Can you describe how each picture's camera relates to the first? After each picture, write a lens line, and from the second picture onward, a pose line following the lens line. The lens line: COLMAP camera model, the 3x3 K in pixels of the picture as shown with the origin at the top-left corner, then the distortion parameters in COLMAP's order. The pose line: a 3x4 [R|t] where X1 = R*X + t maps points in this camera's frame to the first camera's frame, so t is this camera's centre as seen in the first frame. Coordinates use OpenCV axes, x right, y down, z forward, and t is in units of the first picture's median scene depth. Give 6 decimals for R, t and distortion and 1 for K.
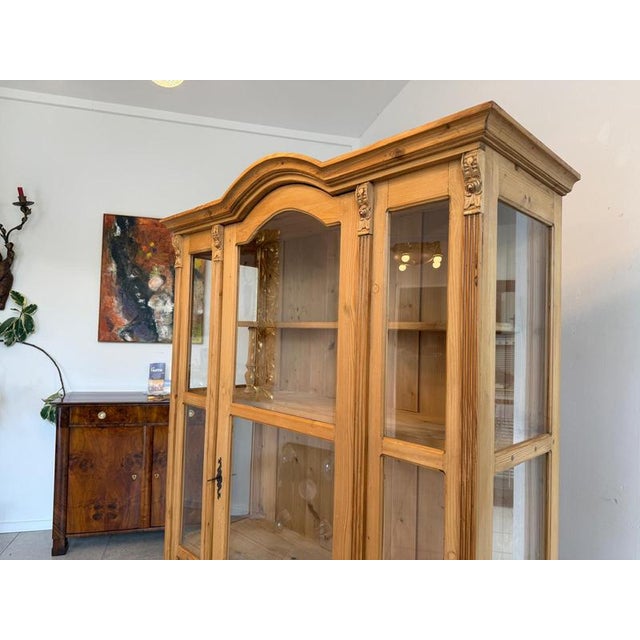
lens RADIAL K [[453.5, 0, 319.7], [0, 453.5, 321.7], [0, 0, 1]] dist [0.040375, -0.056075]
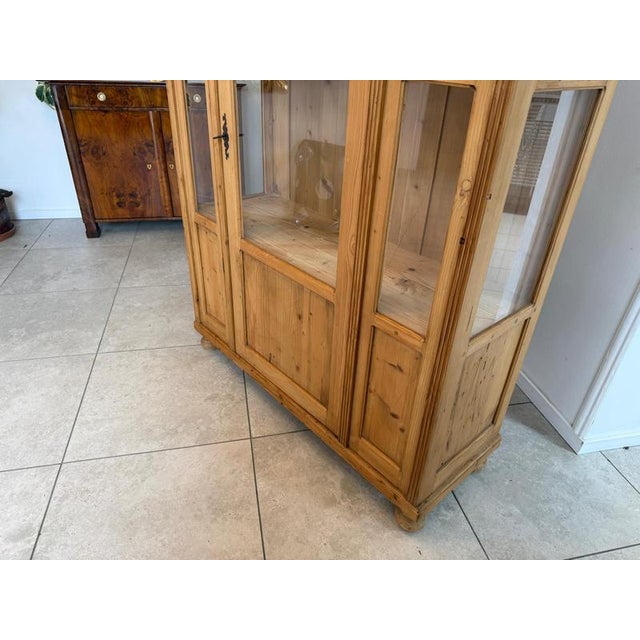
lens RADIAL K [[453.5, 0, 321.7], [0, 453.5, 317.6], [0, 0, 1]] dist [0.040375, -0.056075]
pose [[0.998756, 0.038441, -0.031745, 0.015730], [-0.014978, 0.838709, 0.544374, 0.114456], [0.047551, -0.543222, 0.838241, 0.022336]]
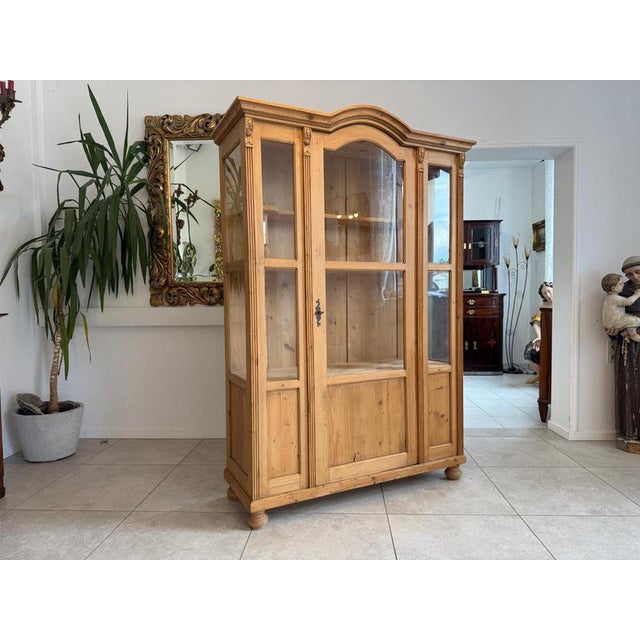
lens RADIAL K [[453.5, 0, 322.2], [0, 453.5, 321.0], [0, 0, 1]] dist [0.040375, -0.056075]
pose [[0.305893, -0.076023, 0.949026, -1.271999], [-0.003312, 0.996716, 0.080910, 0.203953], [-0.952060, -0.027893, 0.304636, 0.443365]]
